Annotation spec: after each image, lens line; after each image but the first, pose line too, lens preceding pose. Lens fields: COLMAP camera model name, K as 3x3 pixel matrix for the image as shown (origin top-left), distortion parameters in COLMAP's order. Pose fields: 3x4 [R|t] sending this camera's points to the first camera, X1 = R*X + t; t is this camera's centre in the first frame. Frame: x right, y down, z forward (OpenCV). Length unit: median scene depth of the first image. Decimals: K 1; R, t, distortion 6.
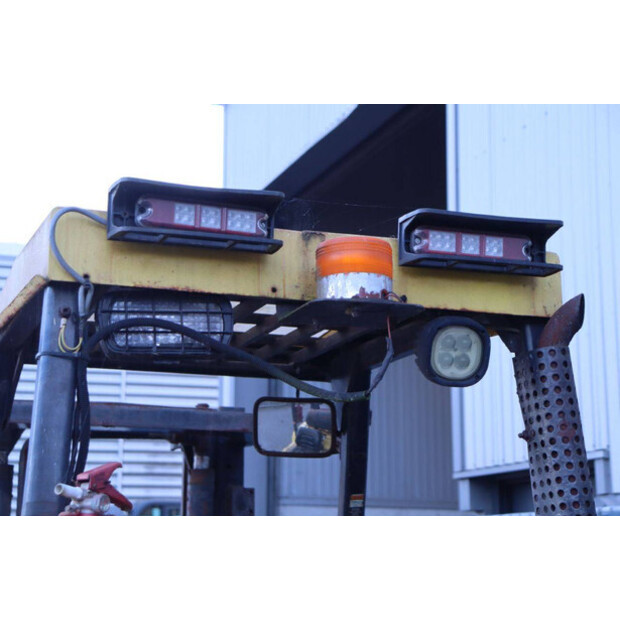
lens RADIAL K [[1268.0, 0, 295.6], [0, 1268.0, 311.8], [0, 0, 1]] dist [0.404434, 0.000000]
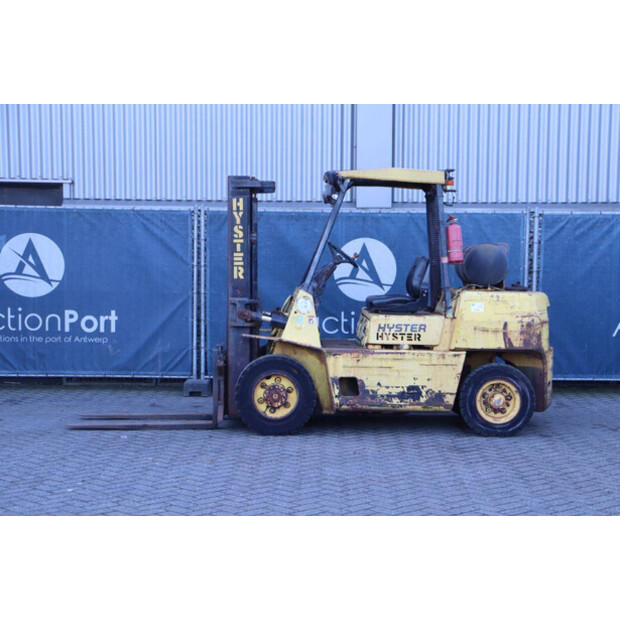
lens RADIAL K [[1111.9, 0, 314.4], [0, 1111.9, 313.9], [0, 0, 1]] dist [0.233731, 0.000000]
pose [[0.299319, -0.049531, 0.952867, -4.870046], [-0.197685, 0.973764, 0.112715, 0.087767], [-0.933450, -0.222105, 0.281674, -0.048158]]
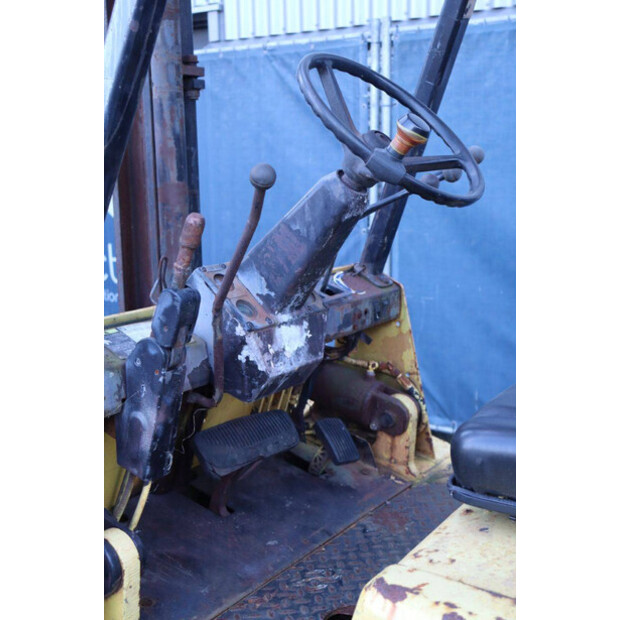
lens RADIAL K [[872.7, 0, 310.0], [0, 872.7, 307.9], [0, 0, 1]] dist [0.062144, 0.000000]
pose [[0.817600, -0.120504, 0.563036, -0.602846], [-0.097171, 0.934952, 0.341208, 0.263140], [-0.567528, -0.333683, 0.752707, 0.740323]]
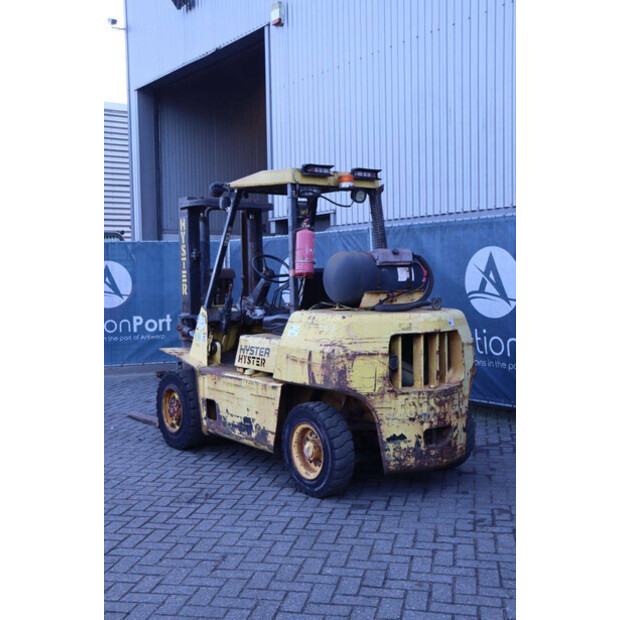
lens RADIAL K [[786.1, 0, 305.2], [0, 786.1, 312.8], [0, 0, 1]] dist [0.025313, 0.000000]
pose [[0.959857, -0.034799, 0.278323, -0.920383], [-0.034076, 0.970458, 0.238853, -0.244212], [-0.278413, -0.238749, 0.930315, -1.835382]]
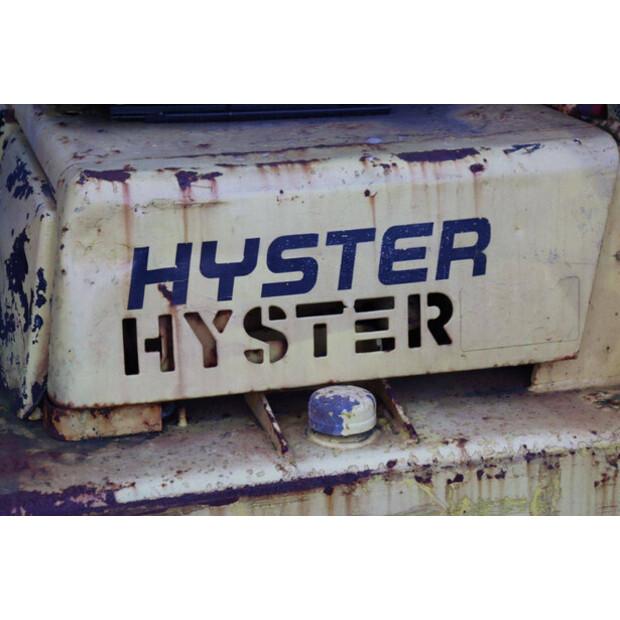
lens RADIAL K [[1425.3, 0, 311.7], [0, 1425.3, 315.9], [0, 0, 1]] dist [0.348725, 0.000000]
pose [[0.064208, -0.344612, 0.936547, -1.023616], [-0.194989, 0.916062, 0.350443, 0.357735], [-0.978702, -0.205117, -0.008377, 0.918437]]
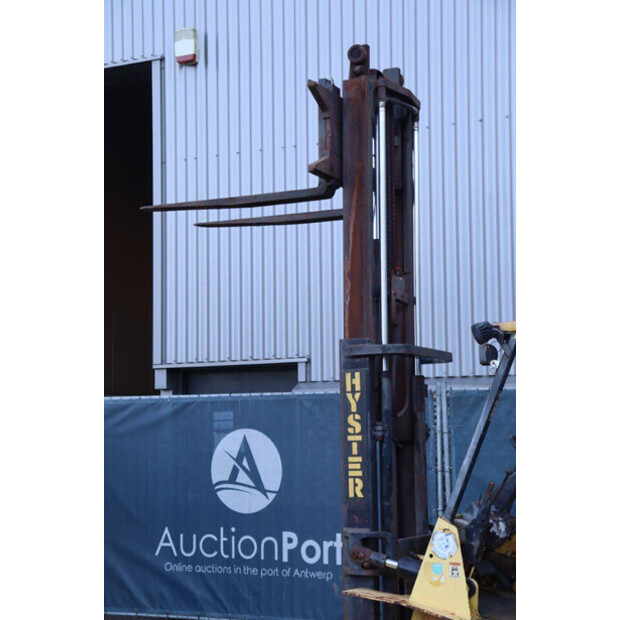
lens RADIAL K [[1239.8, 0, 310.8], [0, 1239.8, 313.6], [0, 0, 1]] dist [0.296868, 0.000000]
pose [[0.726348, 0.061924, 0.684532, -2.899189], [-0.127905, 0.990715, 0.046096, -0.098070], [-0.675322, -0.121036, 0.727524, -0.710532]]
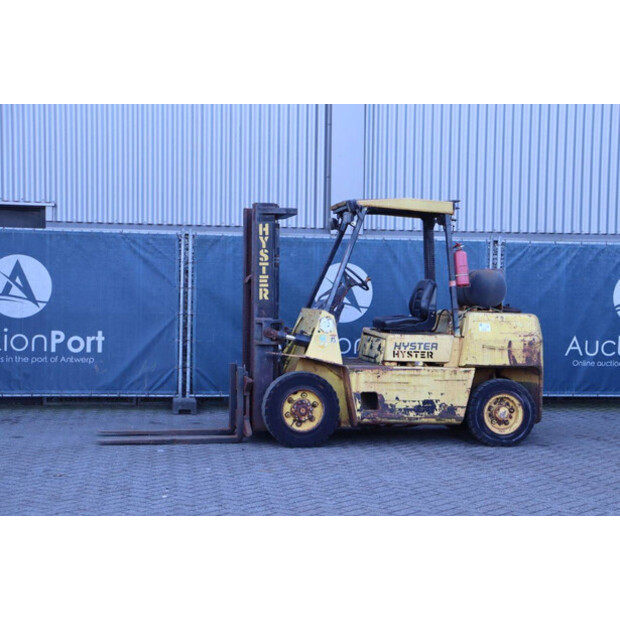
lens RADIAL K [[1111.9, 0, 312.4], [0, 1111.9, 312.4], [0, 0, 1]] dist [0.233731, 0.000000]
pose [[0.157906, -0.025047, 0.987136, -5.352133], [-0.212398, 0.975417, 0.058726, 0.254474], [-0.964340, -0.218939, 0.148705, 0.650727]]
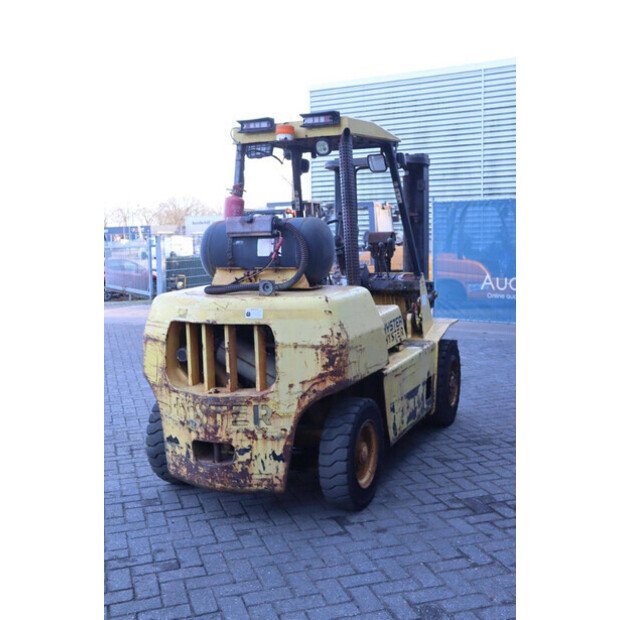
lens RADIAL K [[707.9, 0, 312.7], [0, 707.9, 312.8], [0, 0, 1]] dist [-0.010908, 0.000000]
pose [[0.718390, 0.055813, -0.693398, 1.631202], [0.161557, 0.956136, 0.244341, -0.017676], [0.676620, -0.287555, 0.677862, -0.644710]]
